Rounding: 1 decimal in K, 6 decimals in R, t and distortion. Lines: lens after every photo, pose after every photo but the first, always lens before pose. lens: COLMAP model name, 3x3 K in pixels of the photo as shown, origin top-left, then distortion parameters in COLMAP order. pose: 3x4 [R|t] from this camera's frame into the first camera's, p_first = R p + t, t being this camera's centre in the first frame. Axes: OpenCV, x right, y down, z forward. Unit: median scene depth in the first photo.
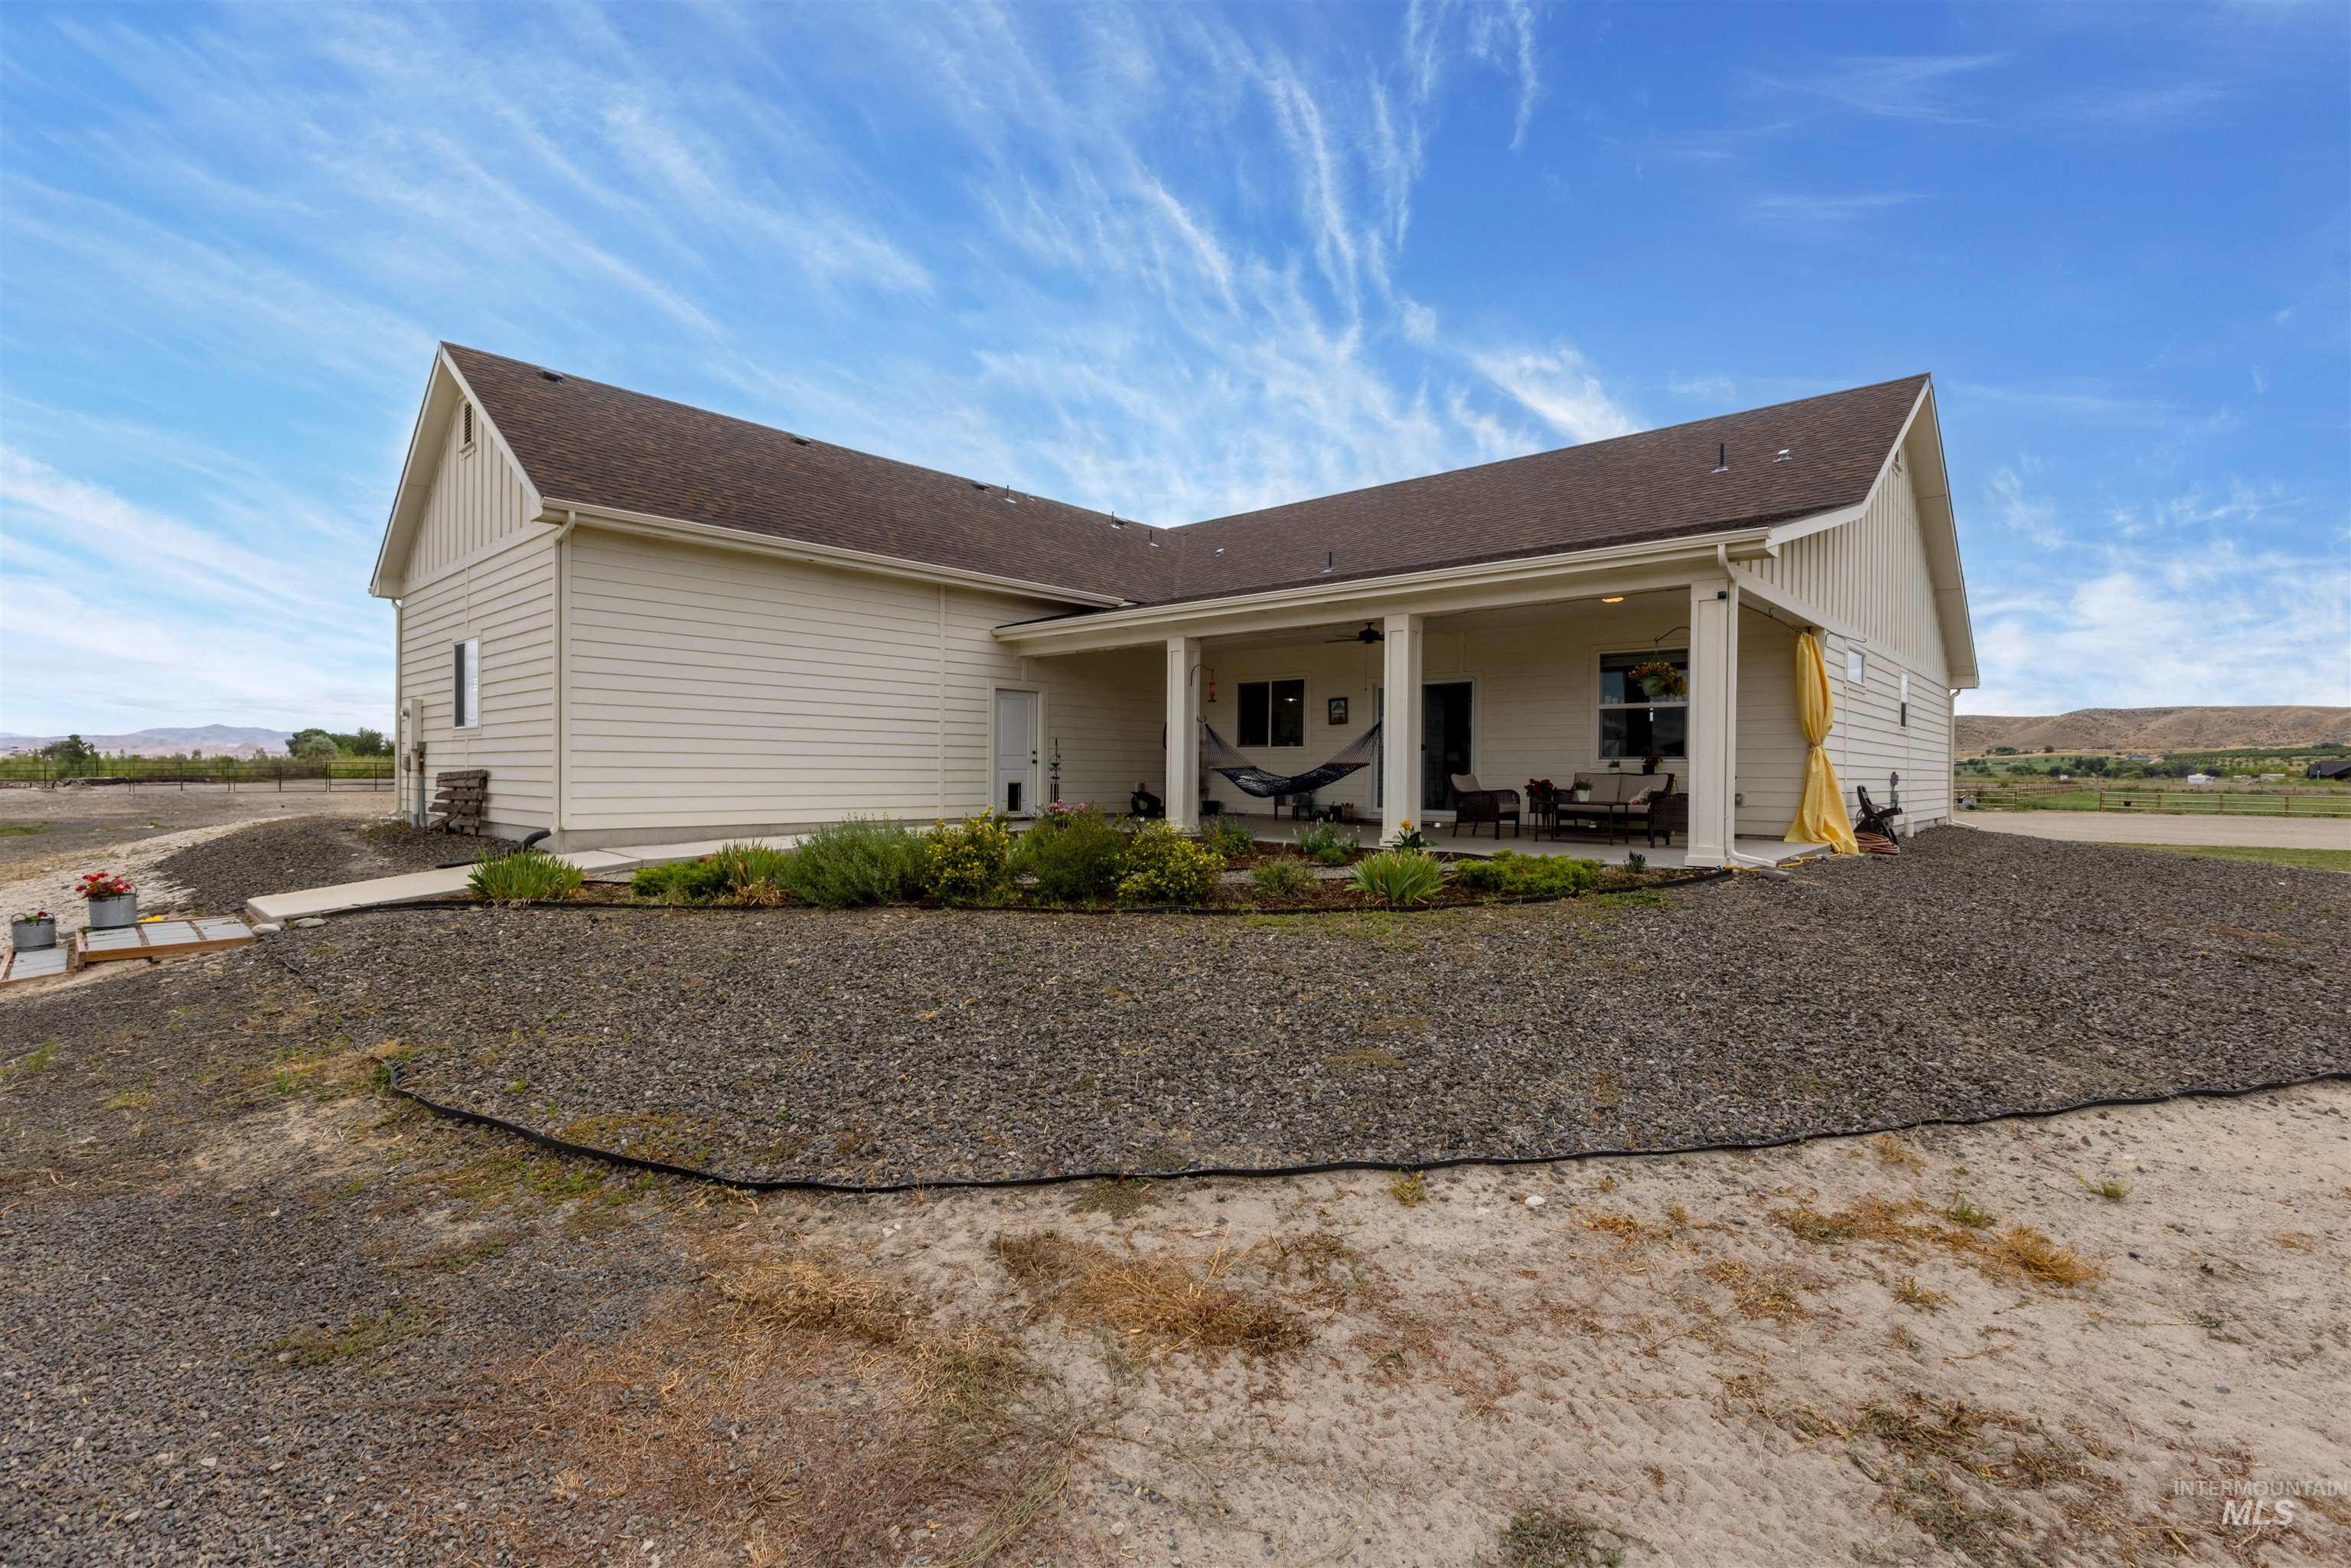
lens RADIAL K [[1065.2, 0, 1174.5], [0, 1065.2, 780.8], [0, 0, 1]] dist [0.000834, -0.002212]
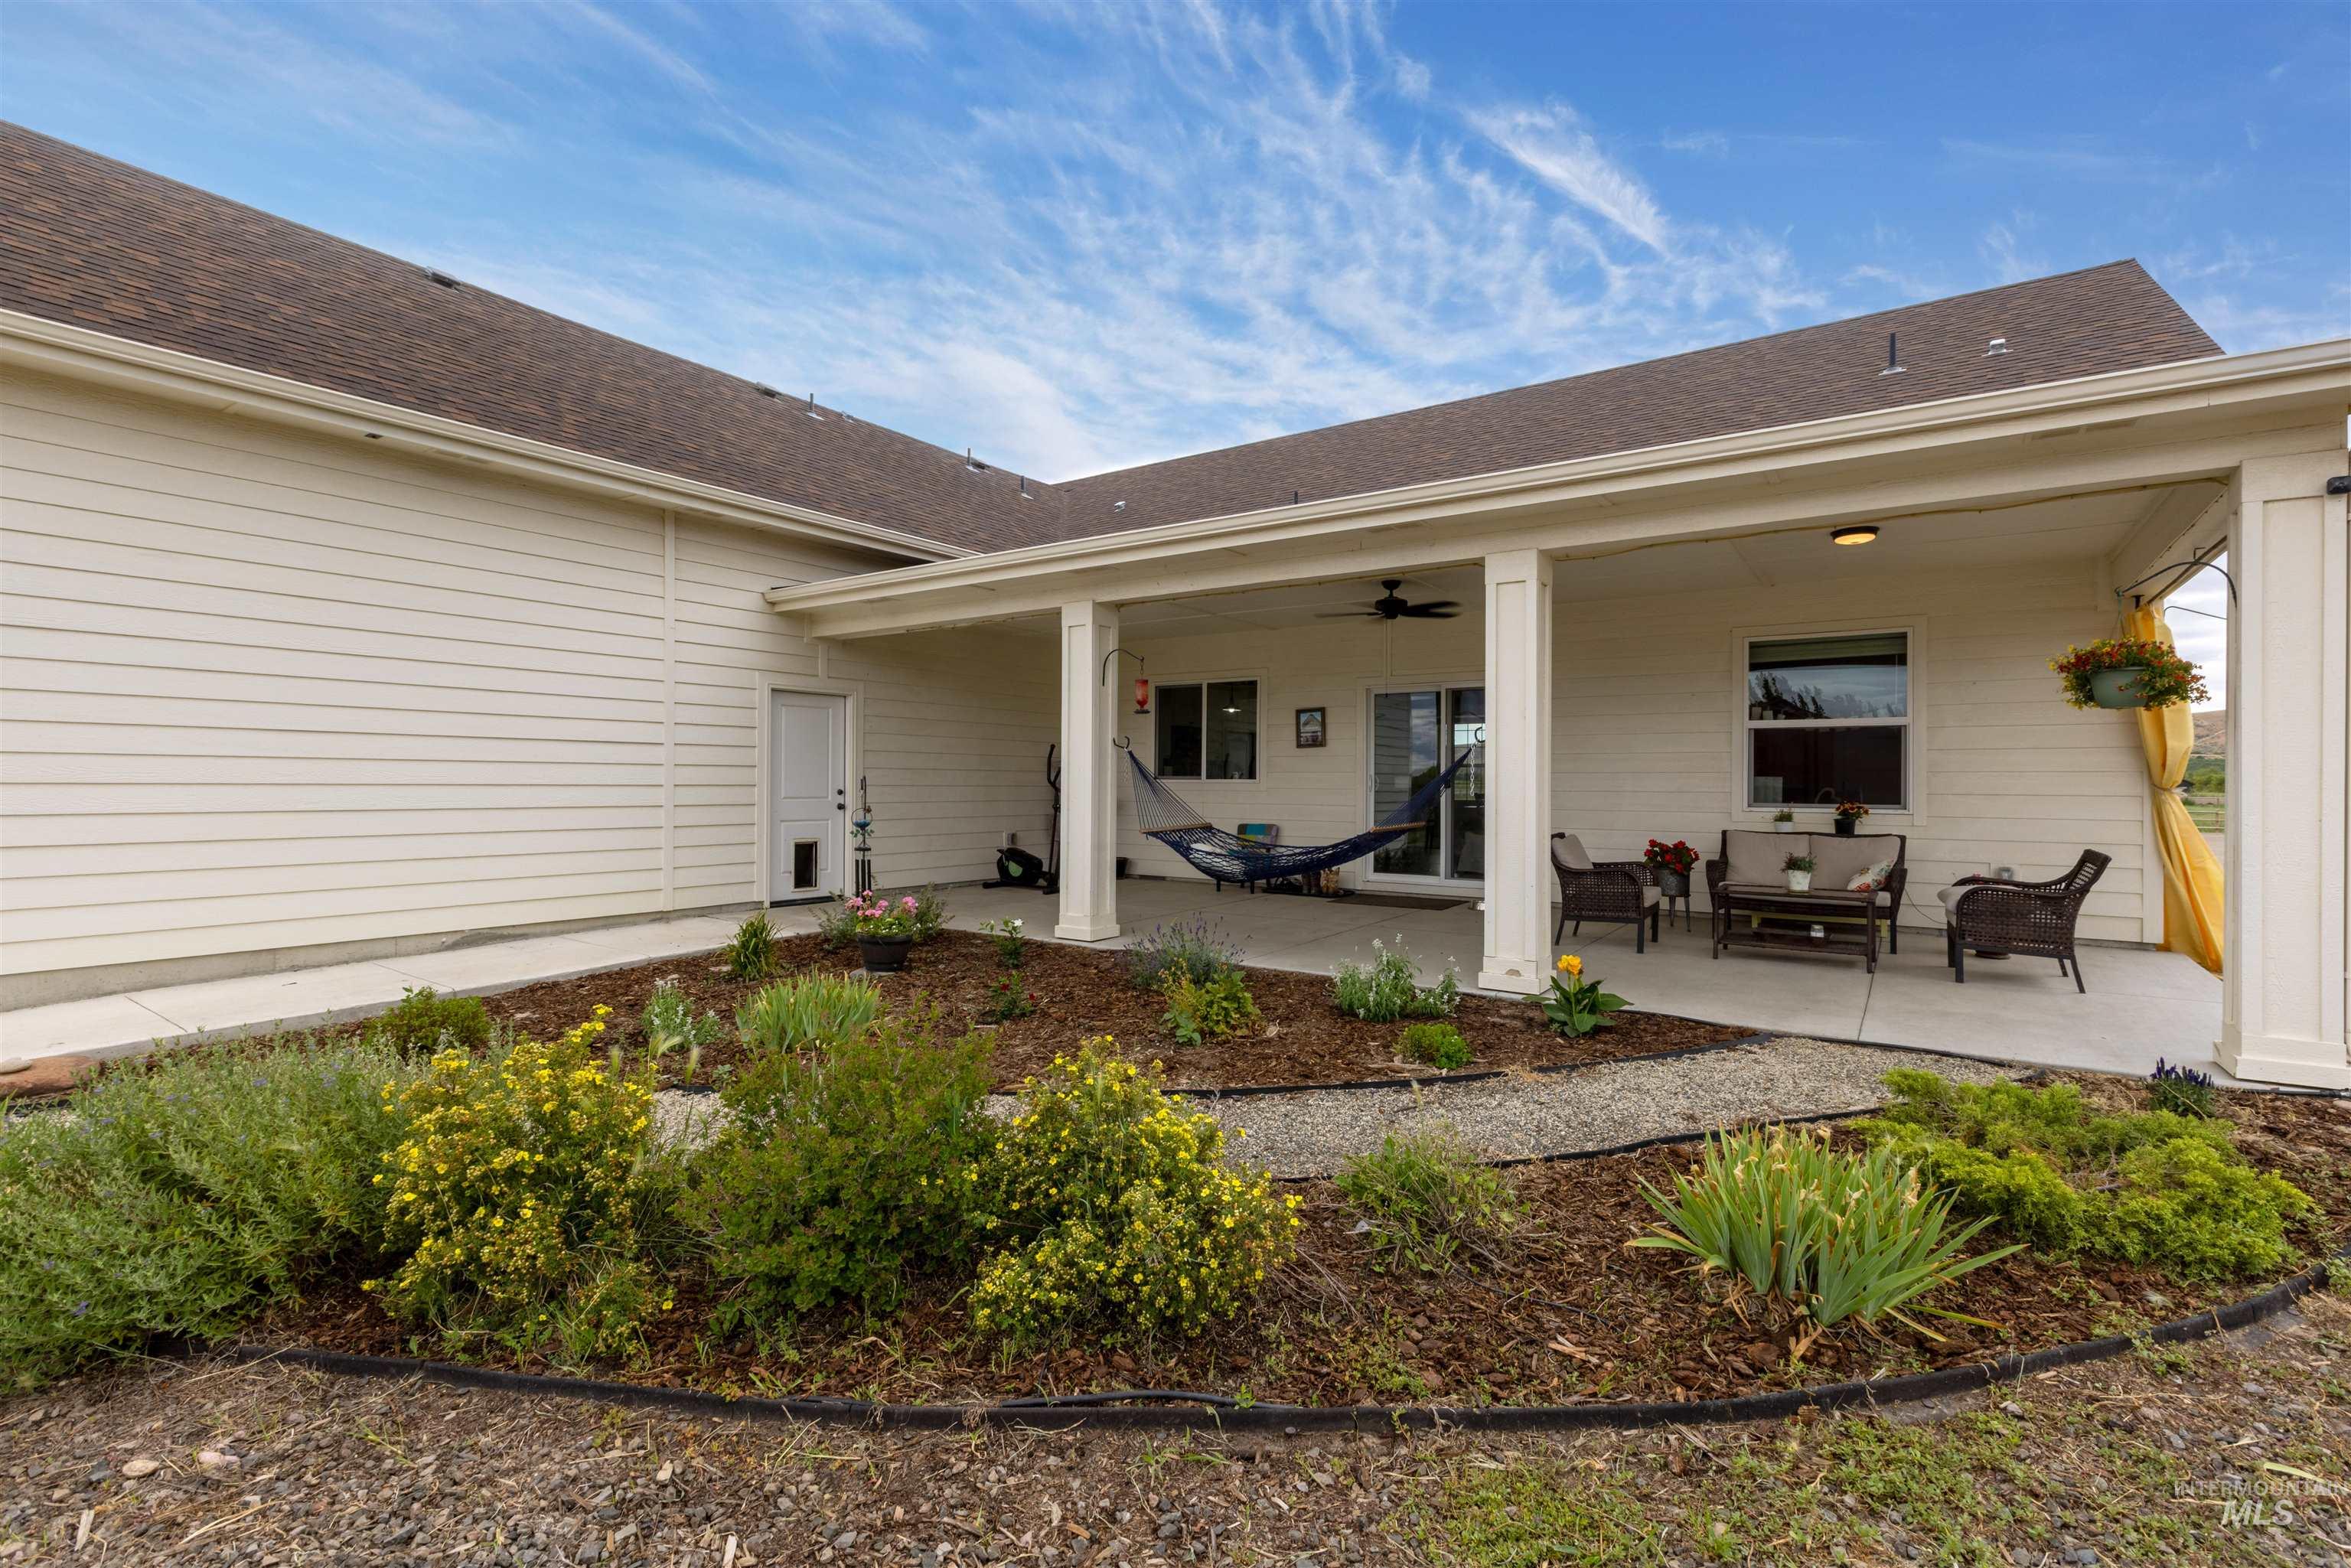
lens RADIAL K [[1065.2, 0, 1180.8], [0, 1065.2, 782.8], [0, 0, 1]] dist [0.000834, -0.002212]
pose [[0.990982, -0.003298, 0.133958, -0.018025], [0.004078, 0.999976, -0.005550, -0.028930], [-0.133937, 0.006046, 0.990971, 0.368100]]
